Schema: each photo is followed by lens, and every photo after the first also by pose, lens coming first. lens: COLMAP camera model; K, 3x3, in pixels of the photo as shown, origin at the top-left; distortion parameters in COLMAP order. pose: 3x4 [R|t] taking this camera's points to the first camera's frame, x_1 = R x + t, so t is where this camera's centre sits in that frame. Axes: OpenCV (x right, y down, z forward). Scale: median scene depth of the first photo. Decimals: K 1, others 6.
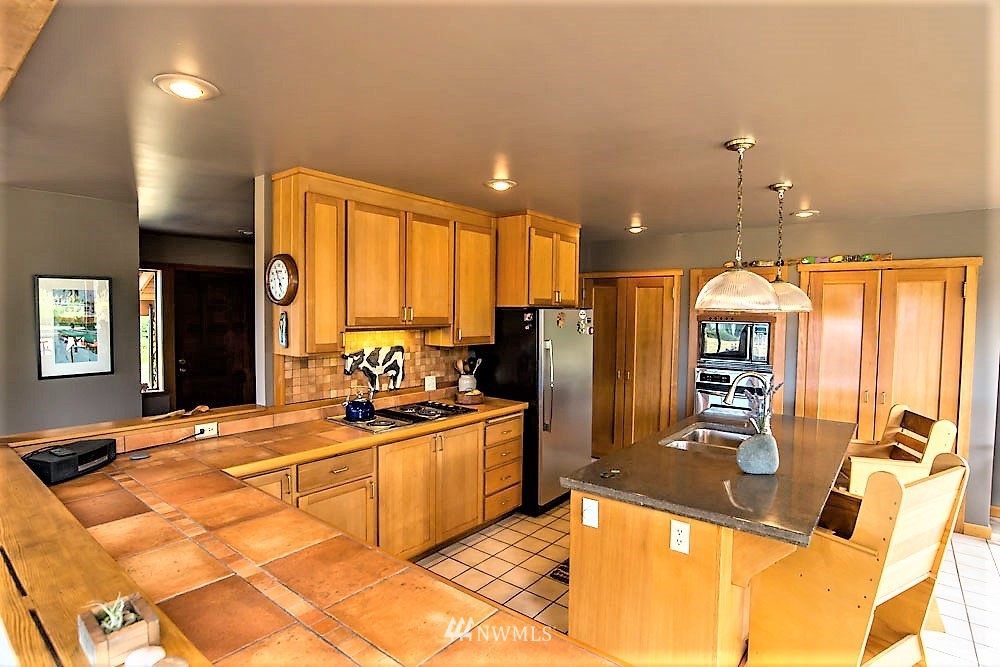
lens RADIAL K [[506.8, 0, 500.0], [0, 506.8, 333.5], [0, 0, 1]] dist [-0.030676, 0.001319]
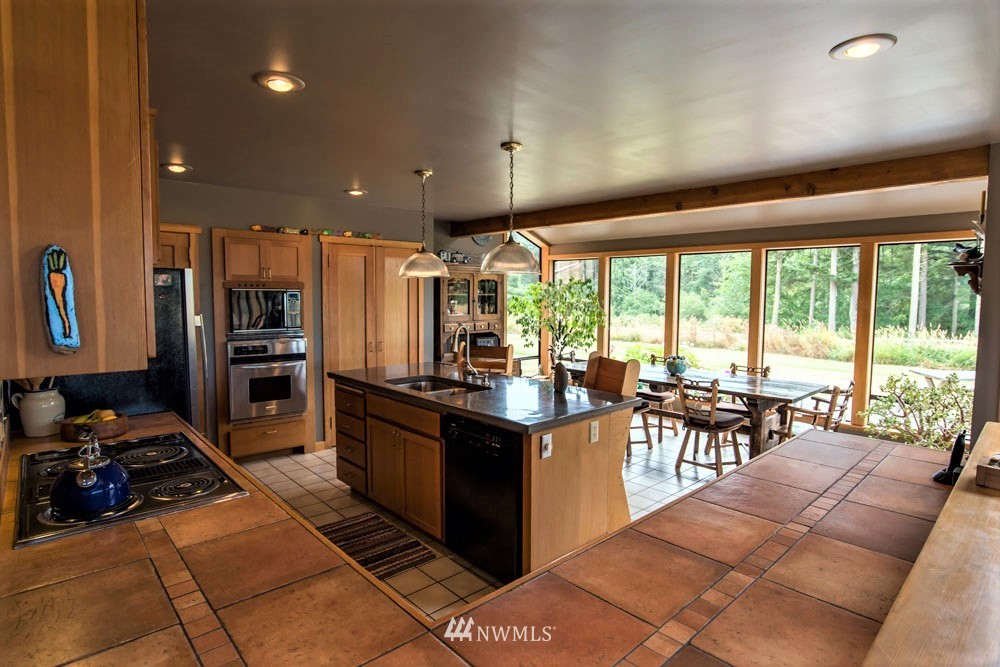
lens RADIAL K [[525.5, 0, 502.7], [0, 525.5, 331.5], [0, 0, 1]] dist [-0.057801, 0.024046]
pose [[0.148321, -0.082420, 0.985499, -0.536094], [0.038714, 0.996241, 0.077491, -0.001470], [-0.988181, 0.026659, 0.150954, 0.488020]]
